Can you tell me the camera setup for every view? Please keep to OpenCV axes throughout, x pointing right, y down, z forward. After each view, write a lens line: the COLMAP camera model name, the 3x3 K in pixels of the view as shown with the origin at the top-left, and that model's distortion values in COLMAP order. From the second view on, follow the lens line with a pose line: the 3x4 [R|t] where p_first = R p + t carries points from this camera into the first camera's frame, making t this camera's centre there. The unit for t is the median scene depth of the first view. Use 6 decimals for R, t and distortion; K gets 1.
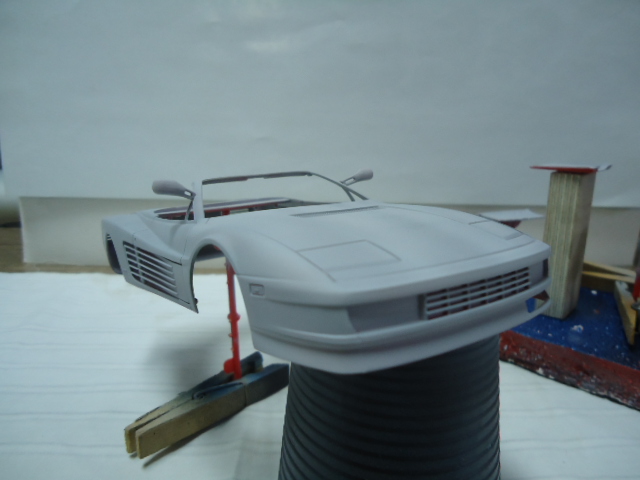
lens RADIAL K [[455.8, 0, 320.3], [0, 455.8, 239.7], [0, 0, 1]] dist [-0.007531, 0.004544]
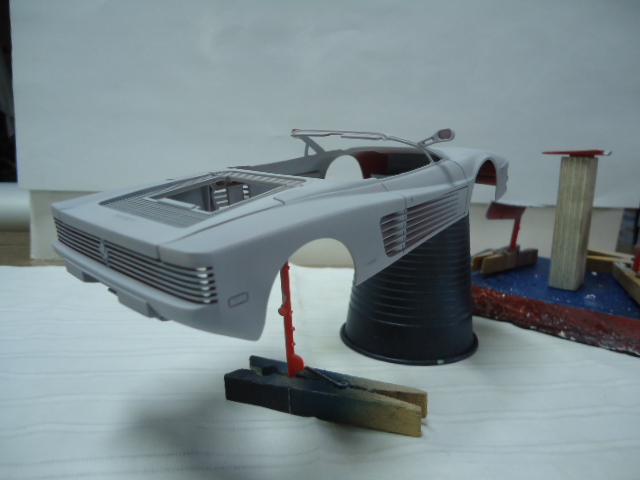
lens RADIAL K [[455.8, 0, 320.5], [0, 455.8, 237.0], [0, 0, 1]] dist [-0.007531, 0.004544]
pose [[0.996839, 0.002456, 0.079411, -0.176658], [0.003389, 0.997297, -0.073392, 0.132220], [-0.079376, 0.073430, 0.994137, -0.053300]]
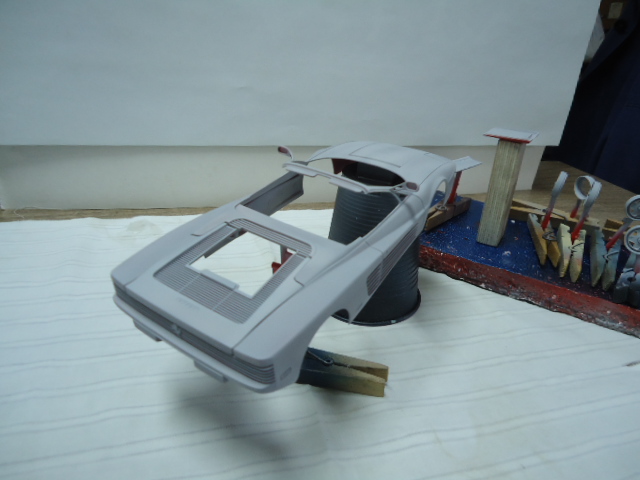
lens RADIAL K [[455.8, 0, 319.5], [0, 455.8, 239.6], [0, 0, 1]] dist [-0.007531, 0.004544]
pose [[0.976921, -0.055995, 0.206131, -0.291710], [0.010298, 0.976253, 0.216391, -0.159501], [-0.213353, -0.209274, 0.954298, -0.210541]]
